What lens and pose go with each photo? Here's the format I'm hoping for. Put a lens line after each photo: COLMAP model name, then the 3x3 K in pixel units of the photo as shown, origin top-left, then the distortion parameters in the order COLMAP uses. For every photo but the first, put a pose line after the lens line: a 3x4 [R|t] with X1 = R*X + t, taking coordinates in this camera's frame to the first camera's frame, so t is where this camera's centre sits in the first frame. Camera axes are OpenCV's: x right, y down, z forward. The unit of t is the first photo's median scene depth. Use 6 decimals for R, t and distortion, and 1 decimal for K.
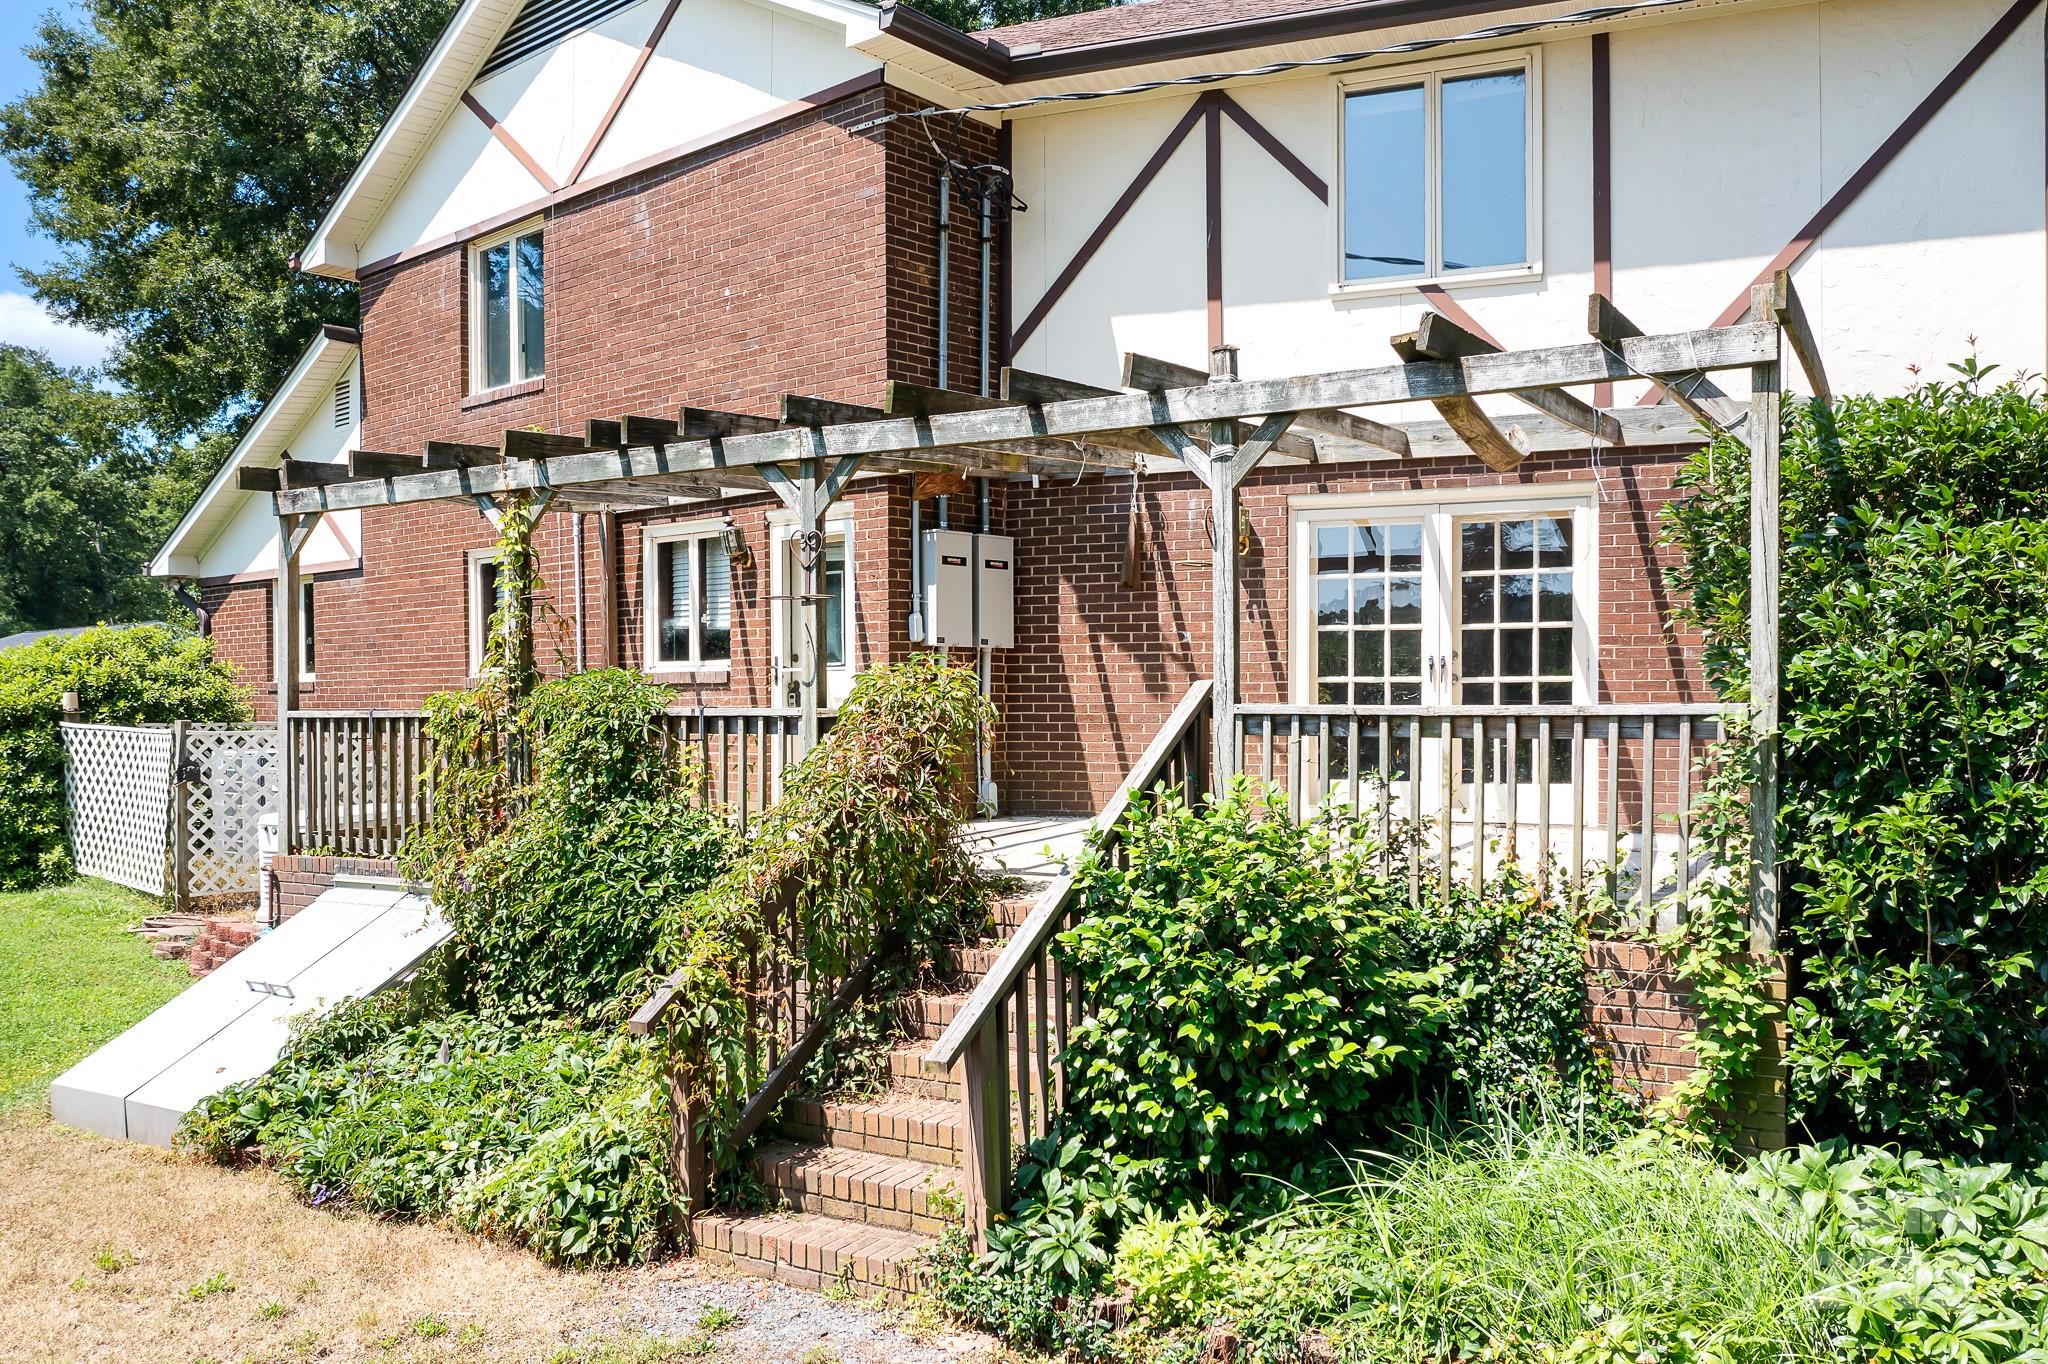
lens RADIAL K [[1610.8, 0, 1032.1], [0, 1610.8, 689.4], [0, 0, 1]] dist [-0.018005, 0.004119]
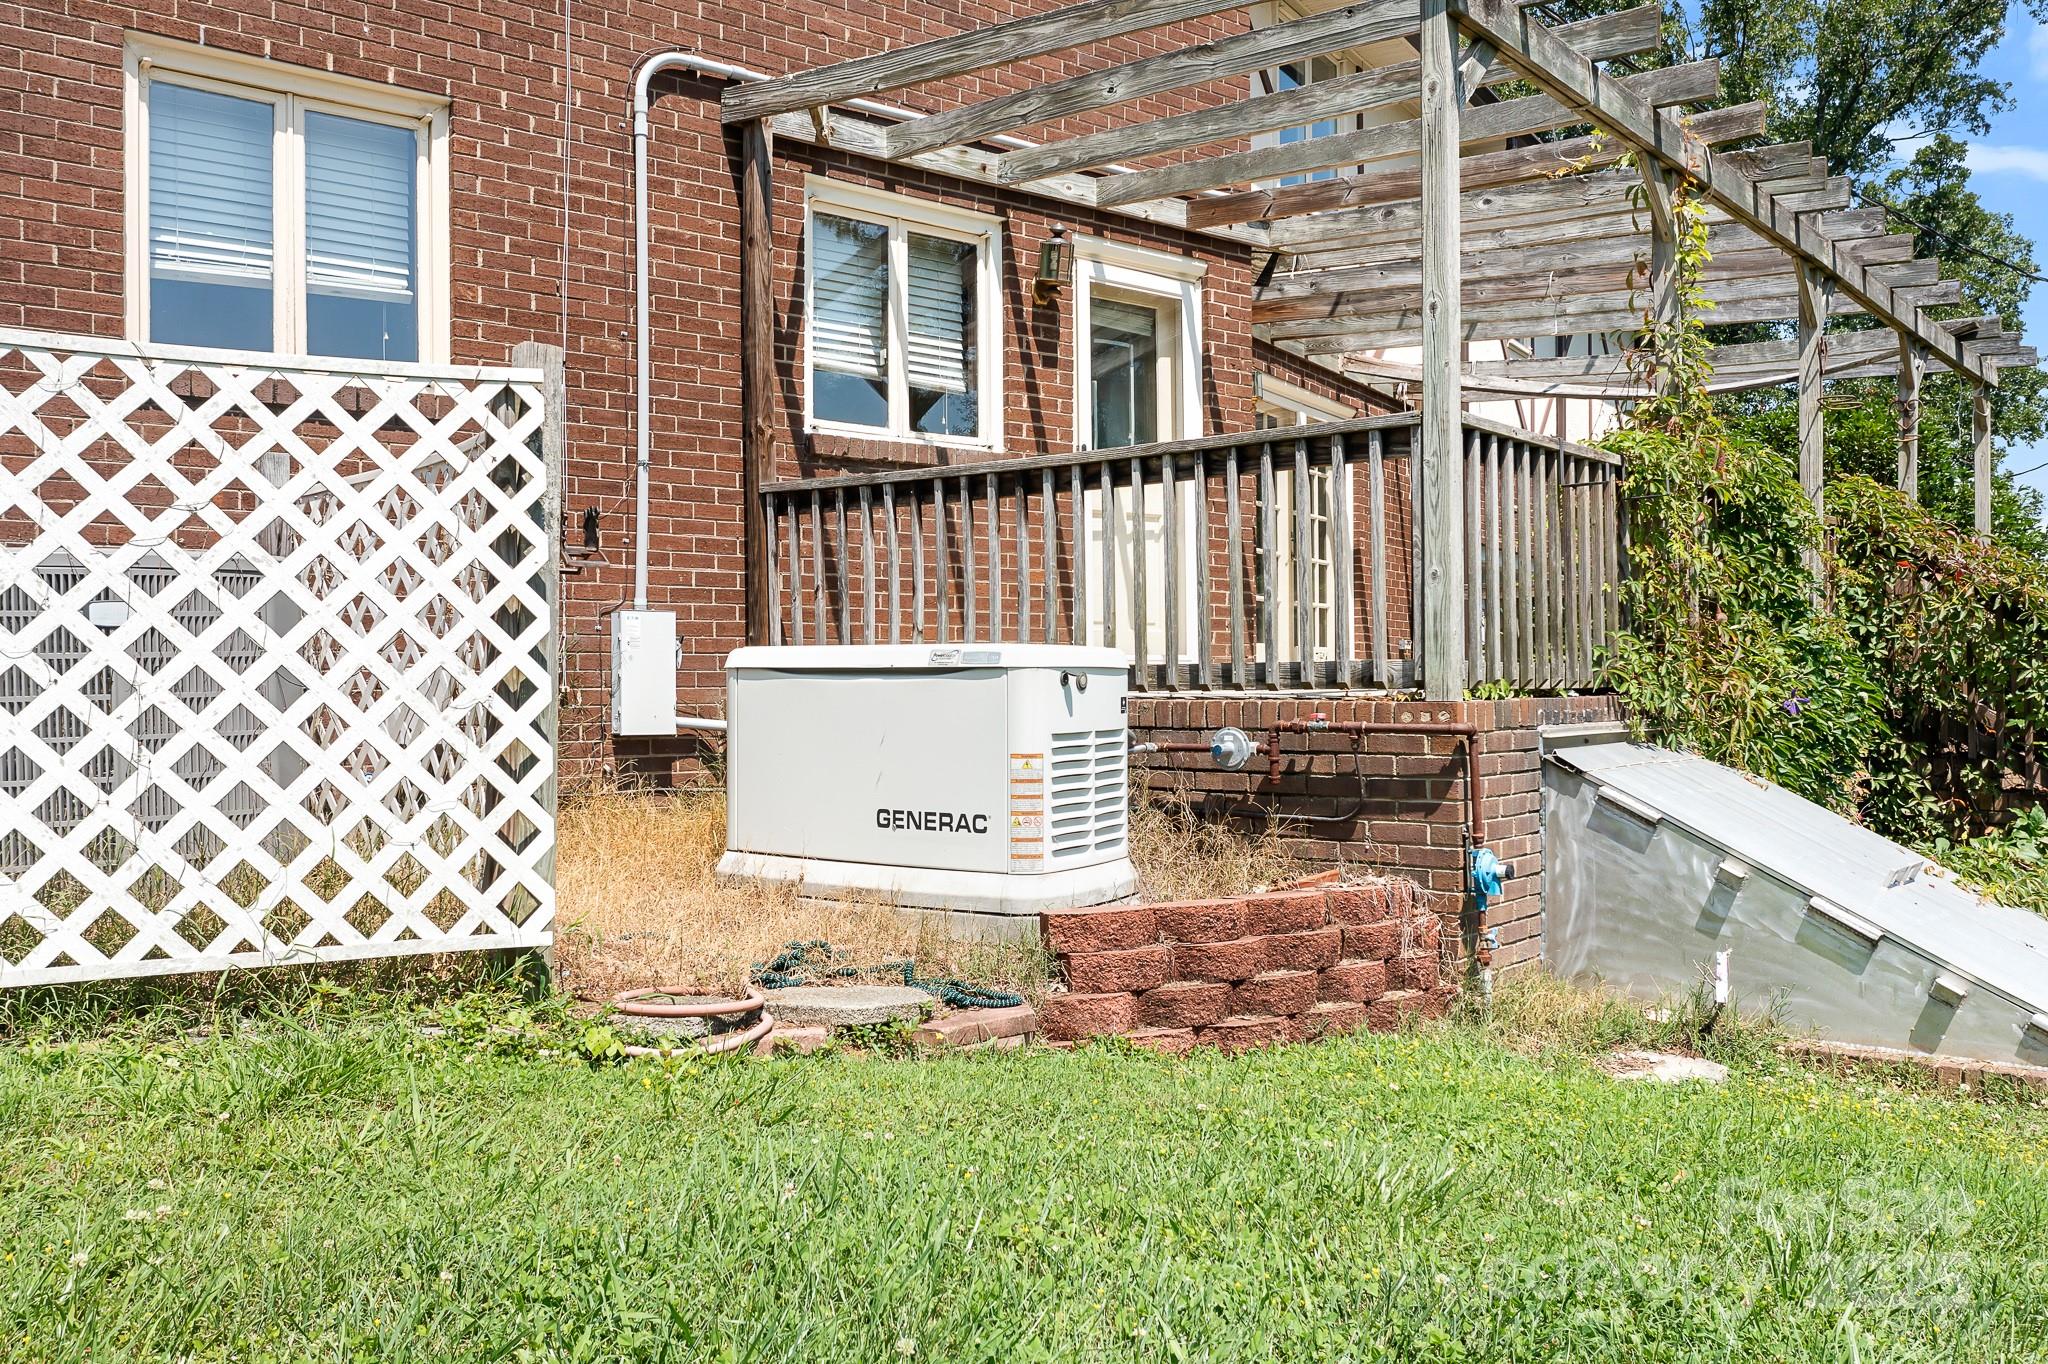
lens RADIAL K [[1610.8, 0, 1022.3], [0, 1610.8, 685.0], [0, 0, 1]] dist [-0.018005, 0.004119]
pose [[0.203945, 0.018357, 0.978810, -0.788328], [0.005482, 0.999787, -0.019893, 0.090551], [-0.978967, 0.009423, 0.203801, 0.829372]]
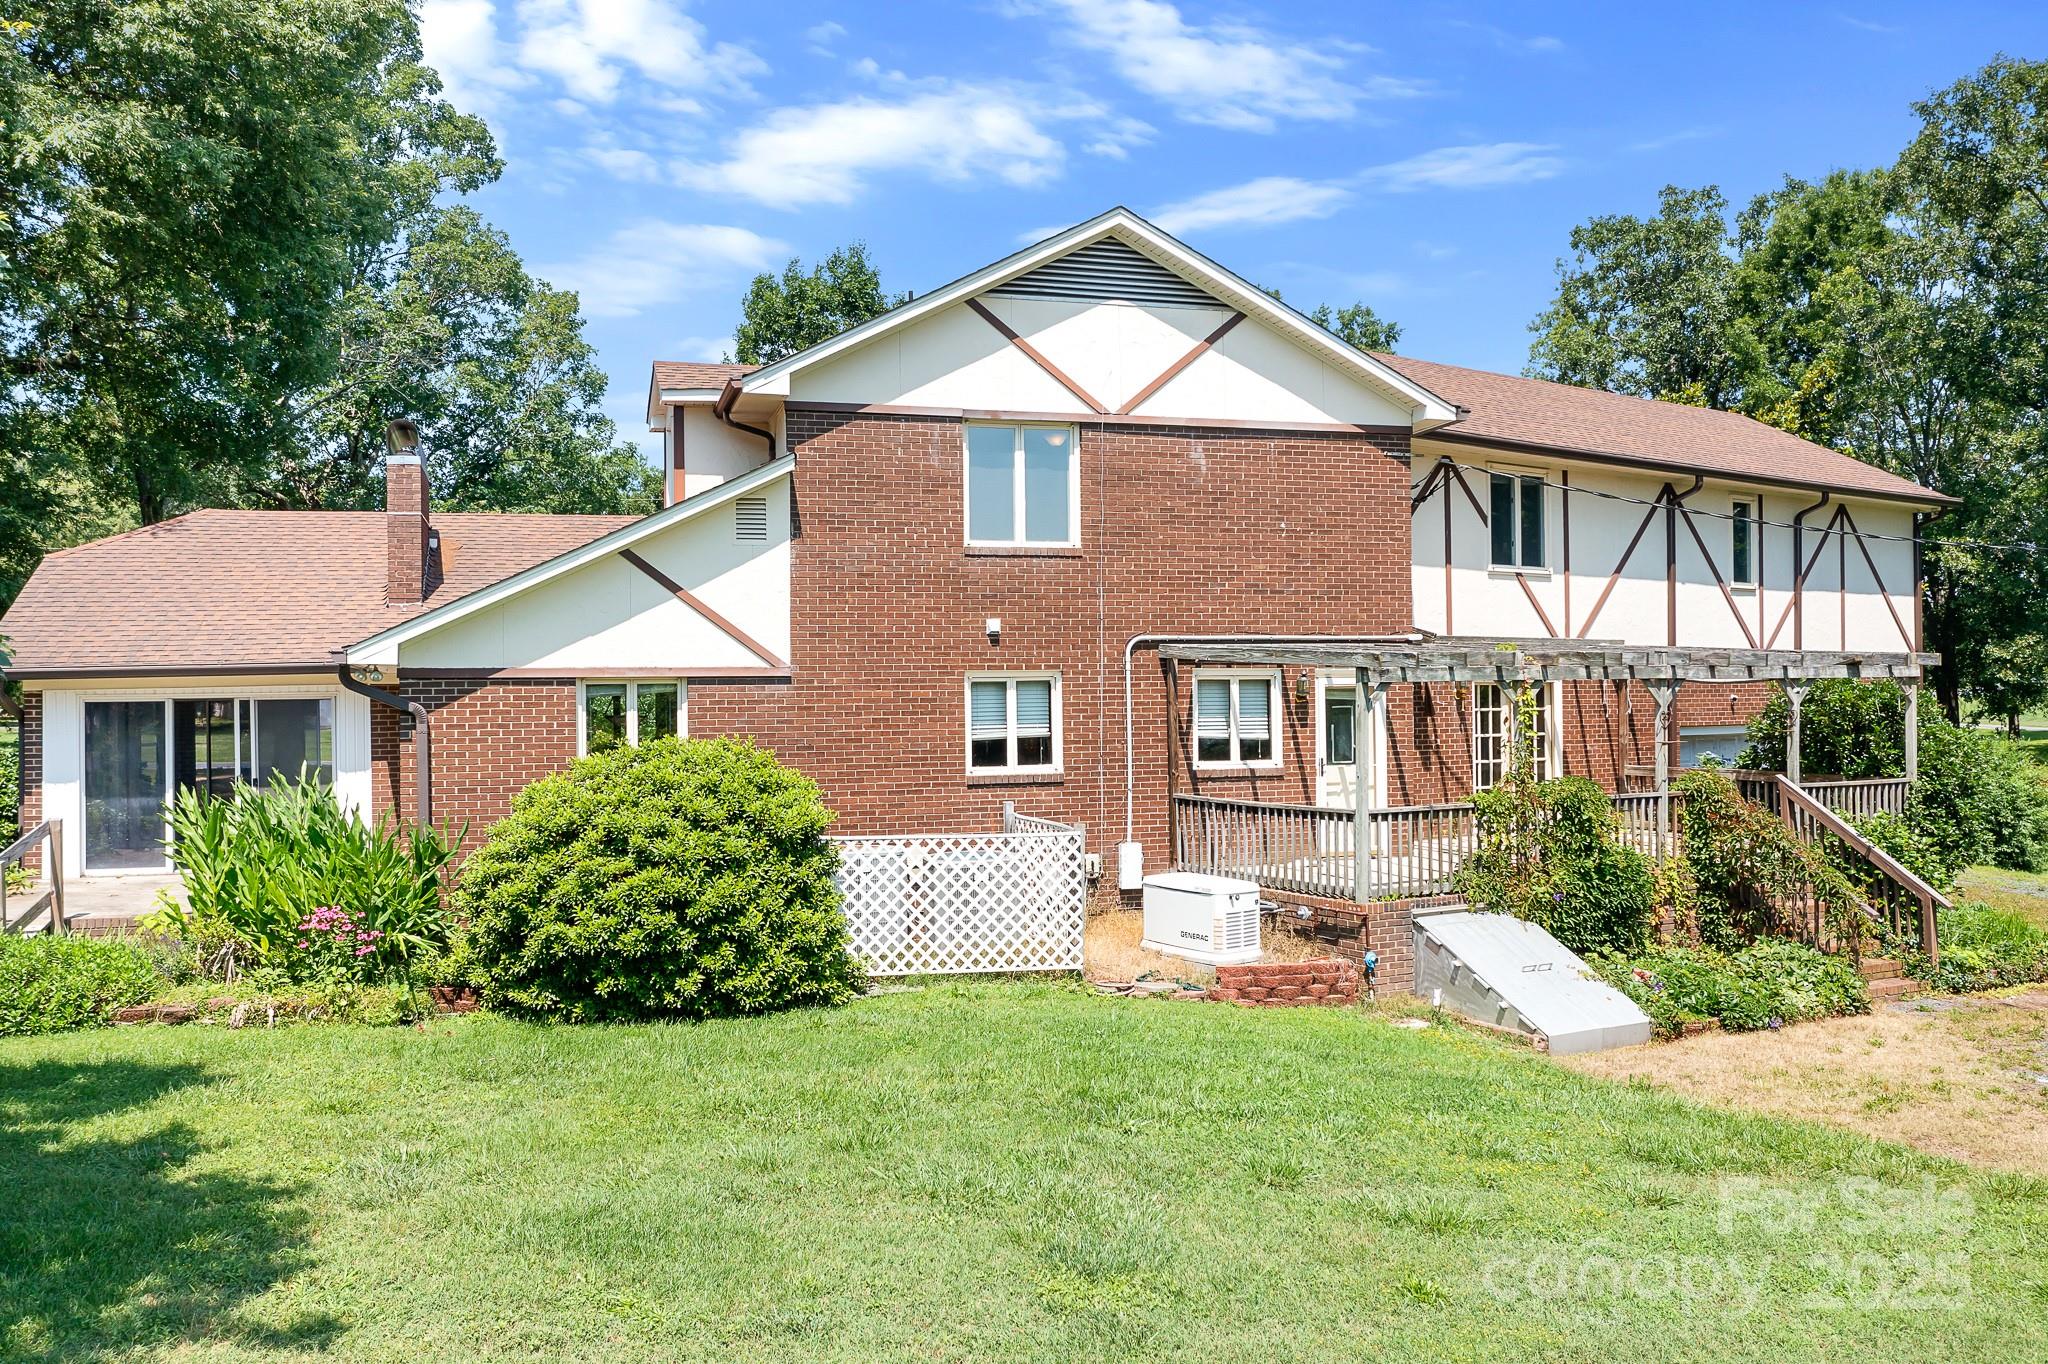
lens RADIAL K [[1610.8, 0, 1021.5], [0, 1610.8, 689.3], [0, 0, 1]] dist [-0.018005, 0.004119]
pose [[0.554245, 0.011988, 0.832267, -1.562924], [0.004595, 0.999837, -0.017462, -0.058858], [-0.832341, 0.013503, 0.554099, 0.333042]]
